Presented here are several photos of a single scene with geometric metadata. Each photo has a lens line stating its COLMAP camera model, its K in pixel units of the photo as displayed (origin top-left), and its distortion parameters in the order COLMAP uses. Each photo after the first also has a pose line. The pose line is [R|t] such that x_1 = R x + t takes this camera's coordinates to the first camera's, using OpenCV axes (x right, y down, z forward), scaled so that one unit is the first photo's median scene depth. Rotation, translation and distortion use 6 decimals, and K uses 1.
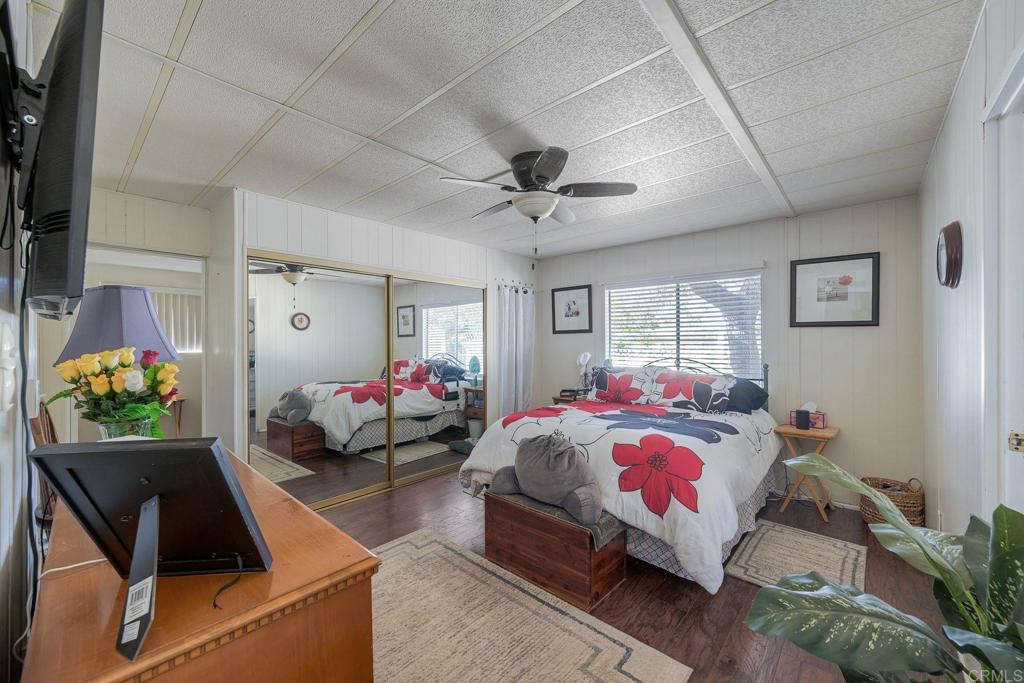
lens RADIAL K [[400.1, 0, 512.0], [0, 400.1, 341.5], [0, 0, 1]] dist [-0.001970, 0.000048]
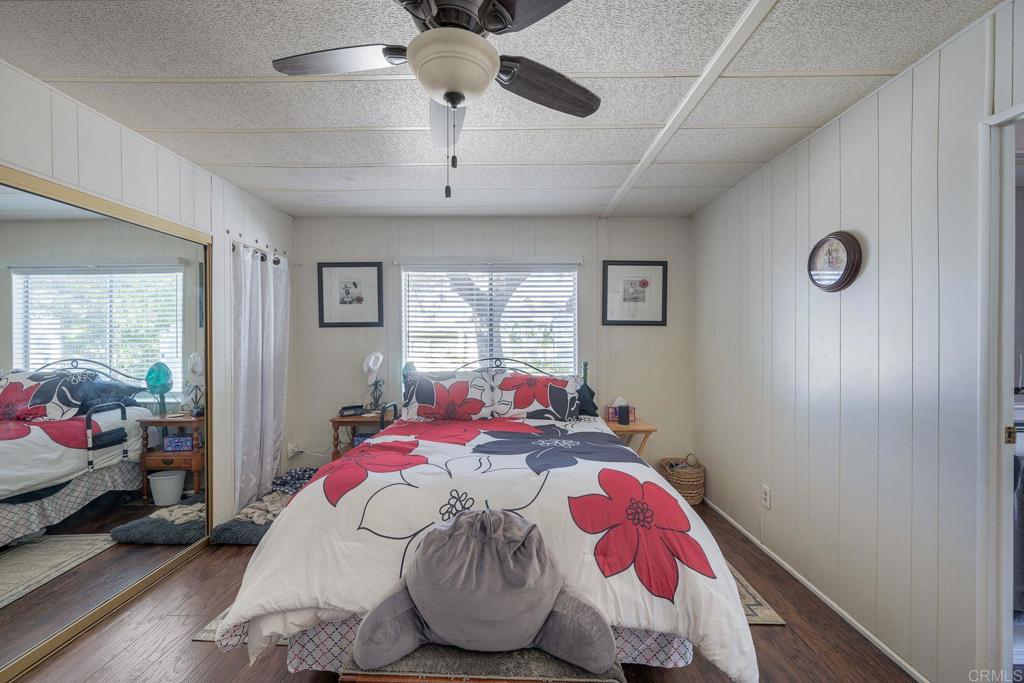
lens RADIAL K [[400.1, 0, 512.0], [0, 400.1, 341.5], [0, 0, 1]] dist [-0.001970, 0.000048]
pose [[0.754258, -0.001451, 0.656577, -0.109495], [-0.003090, 0.999979, 0.005760, 0.000701], [-0.656571, -0.006374, 0.754237, 0.274285]]
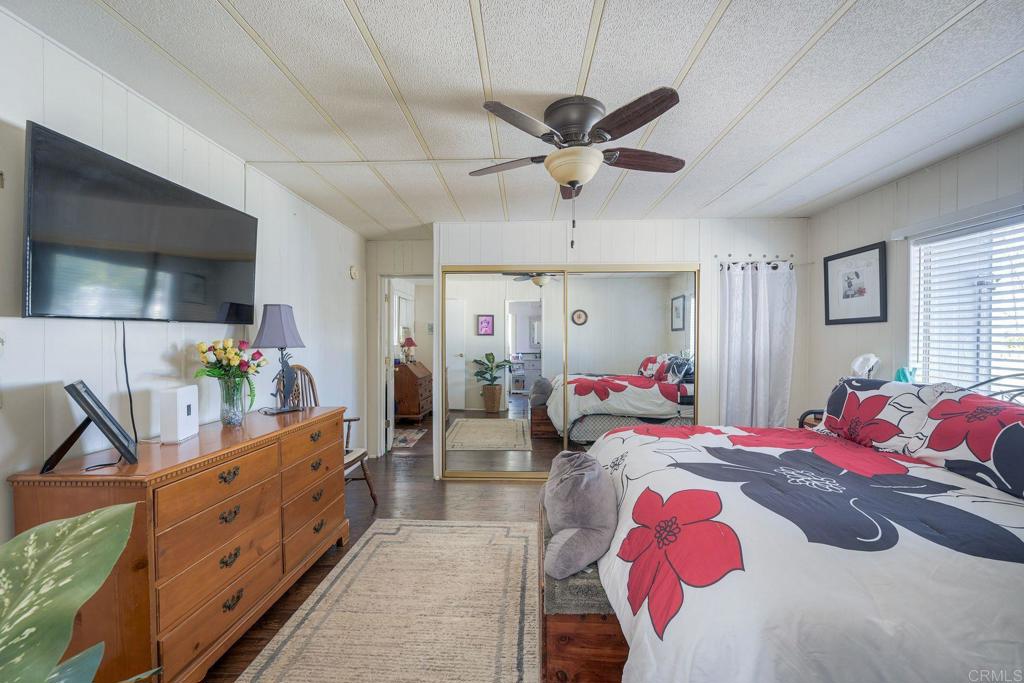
lens RADIAL K [[400.1, 0, 512.0], [0, 400.1, 341.5], [0, 0, 1]] dist [-0.001970, 0.000048]
pose [[0.644697, 0.012584, -0.764334, 0.295241], [-0.001767, 0.999886, 0.014972, -0.000628], [0.764436, -0.008302, 0.644646, 0.185845]]
